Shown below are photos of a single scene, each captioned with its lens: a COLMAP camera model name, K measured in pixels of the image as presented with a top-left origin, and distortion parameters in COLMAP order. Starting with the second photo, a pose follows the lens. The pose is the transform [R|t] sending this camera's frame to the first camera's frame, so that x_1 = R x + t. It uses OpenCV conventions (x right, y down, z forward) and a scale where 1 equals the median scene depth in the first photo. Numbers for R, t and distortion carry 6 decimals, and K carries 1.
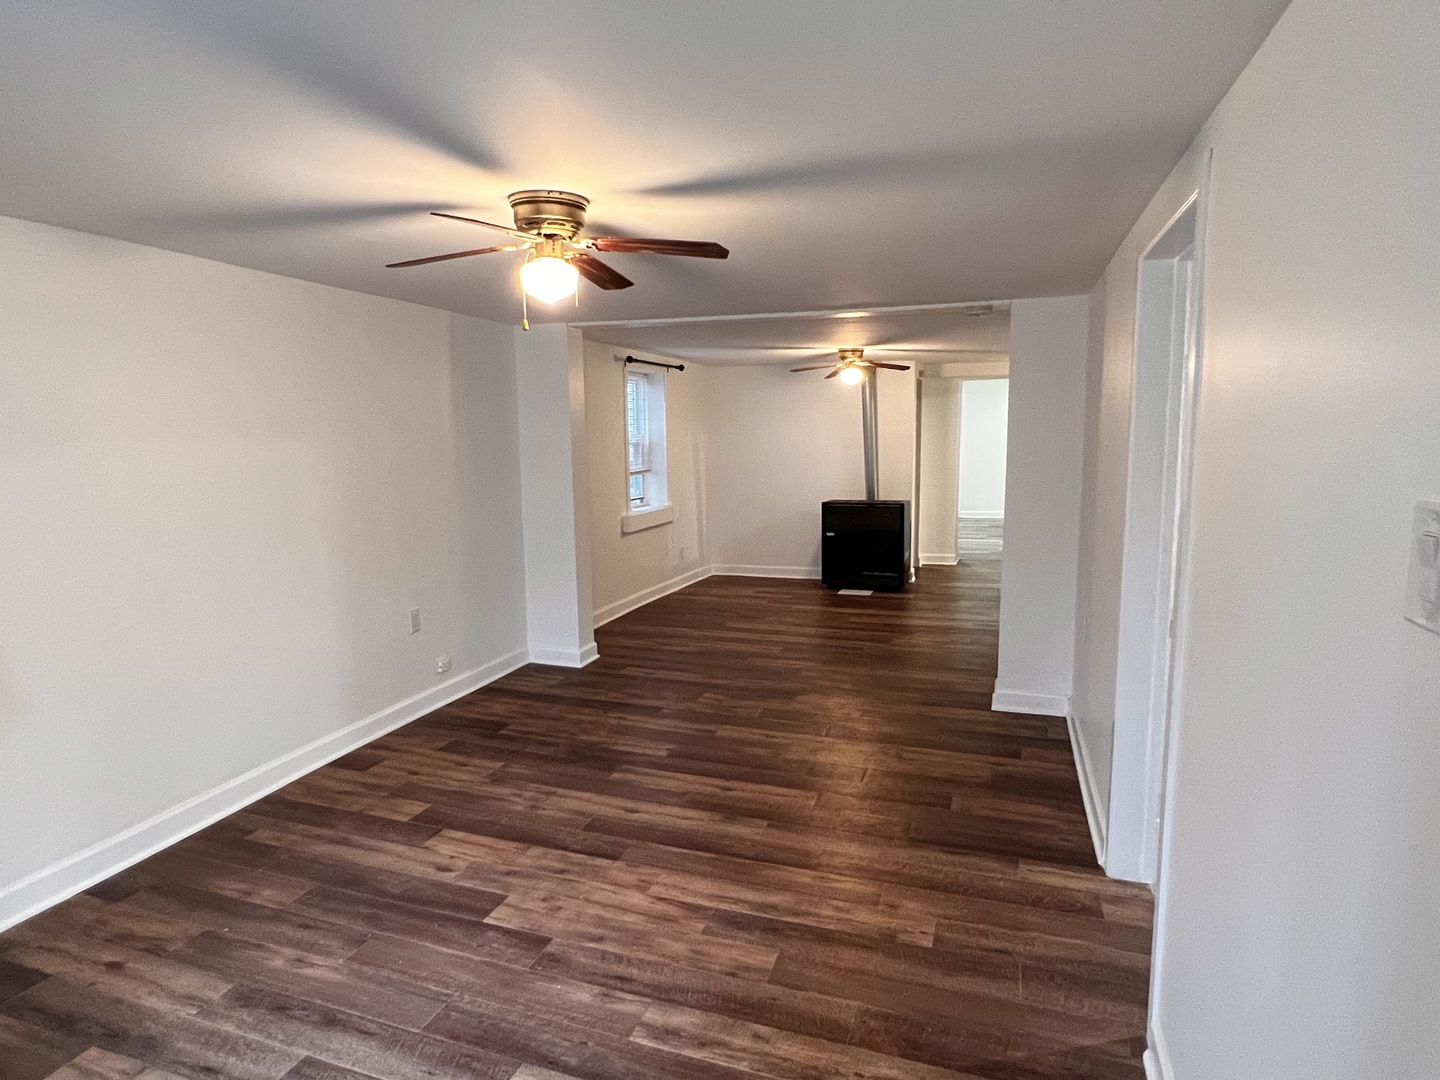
lens RADIAL K [[827.0, 0, 717.5], [0, 827.0, 539.1], [0, 0, 1]] dist [-0.003797, 0.003120]
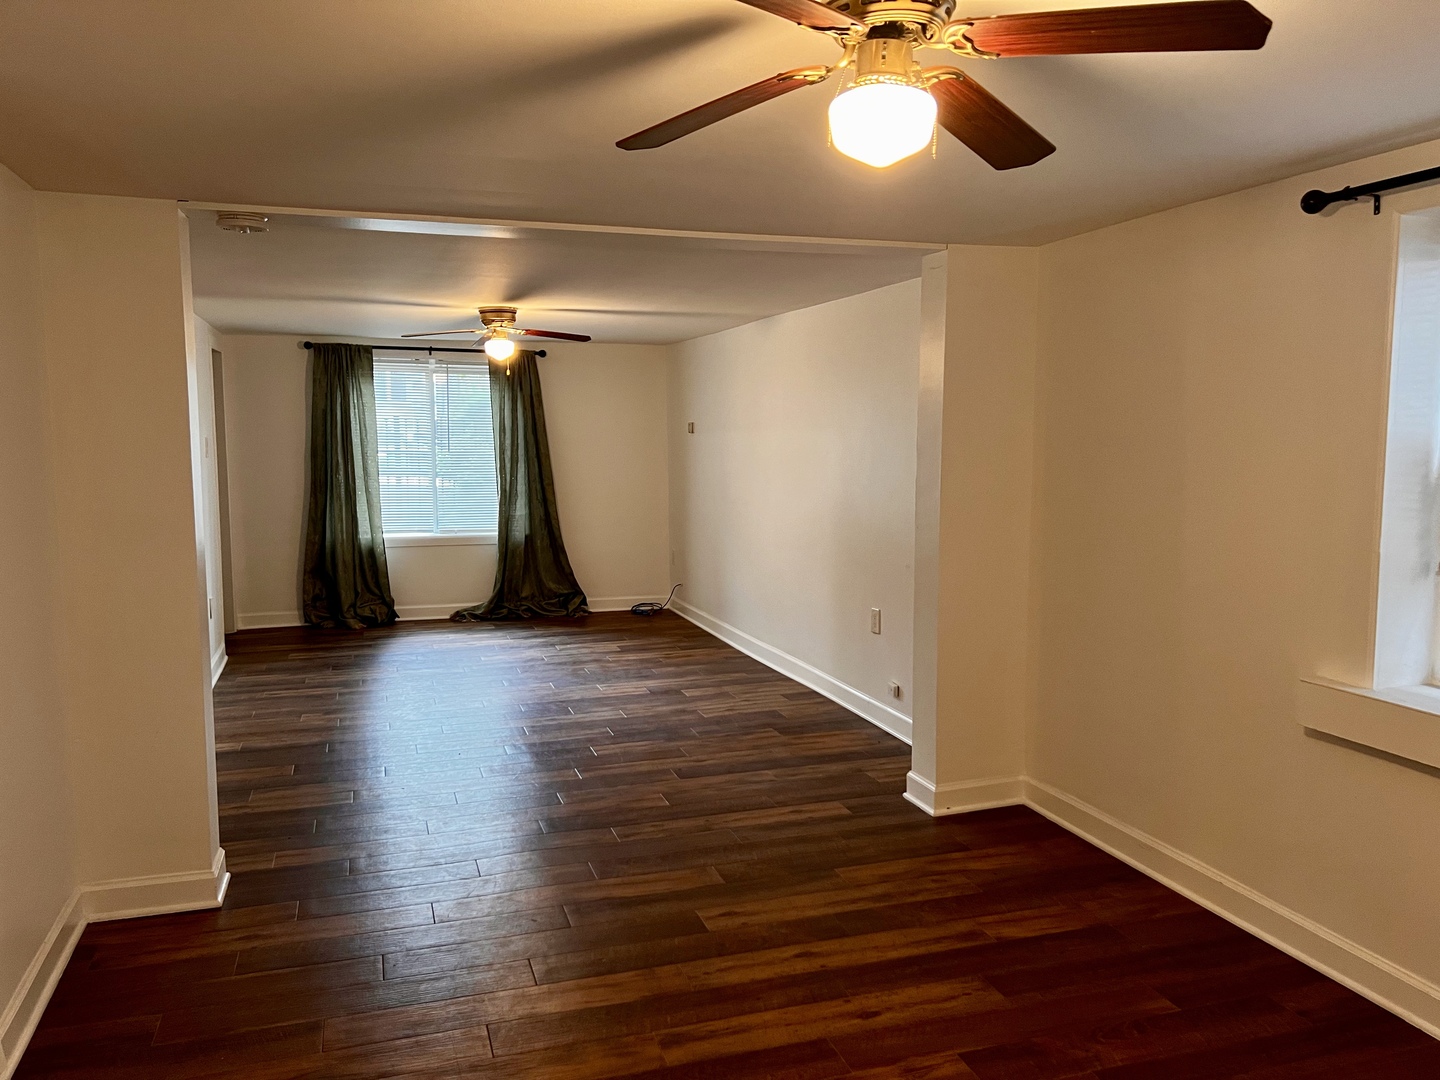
lens RADIAL K [[1080.8, 0, 716.9], [0, 1080.8, 538.8], [0, 0, 1]] dist [0.054451, -0.056523]
pose [[-0.796356, 0.068739, -0.600910, 0.519194], [-0.073558, 0.975139, 0.209029, -0.239441], [0.600339, 0.210663, -0.771501, 1.804953]]
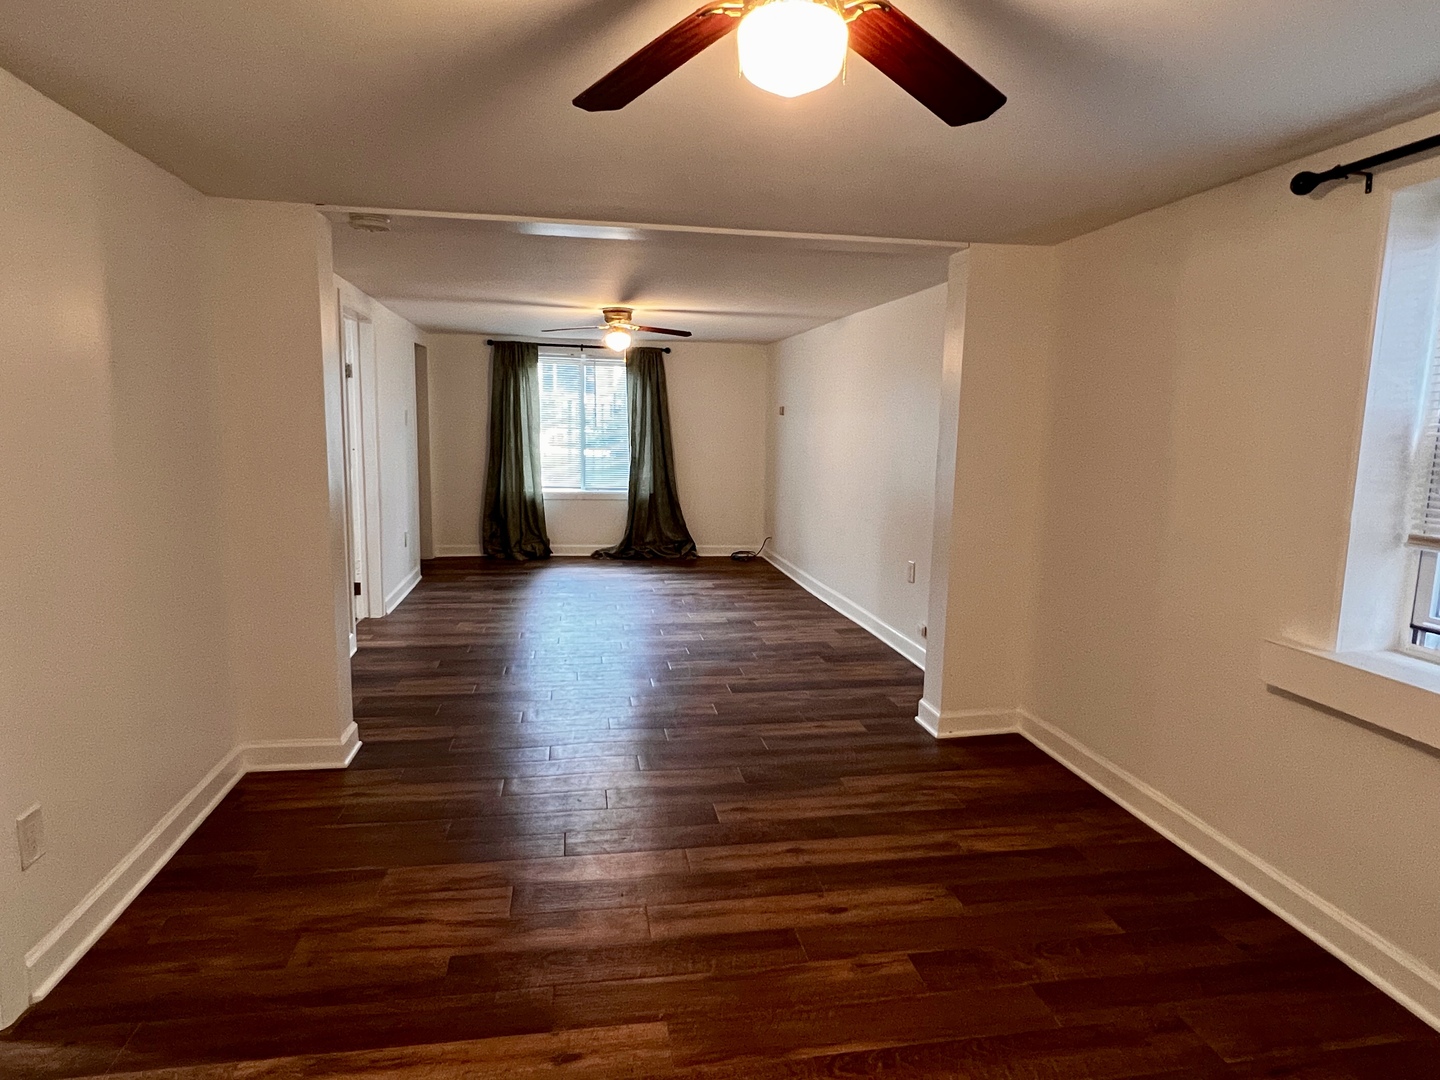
lens RADIAL K [[827.0, 0, 721.0], [0, 827.0, 534.8], [0, 0, 1]] dist [-0.003797, 0.003120]
pose [[-0.872074, 0.055926, -0.486168, 0.408283], [-0.079650, 0.963981, 0.253765, -0.216824], [0.482849, 0.260025, -0.836208, 1.783915]]
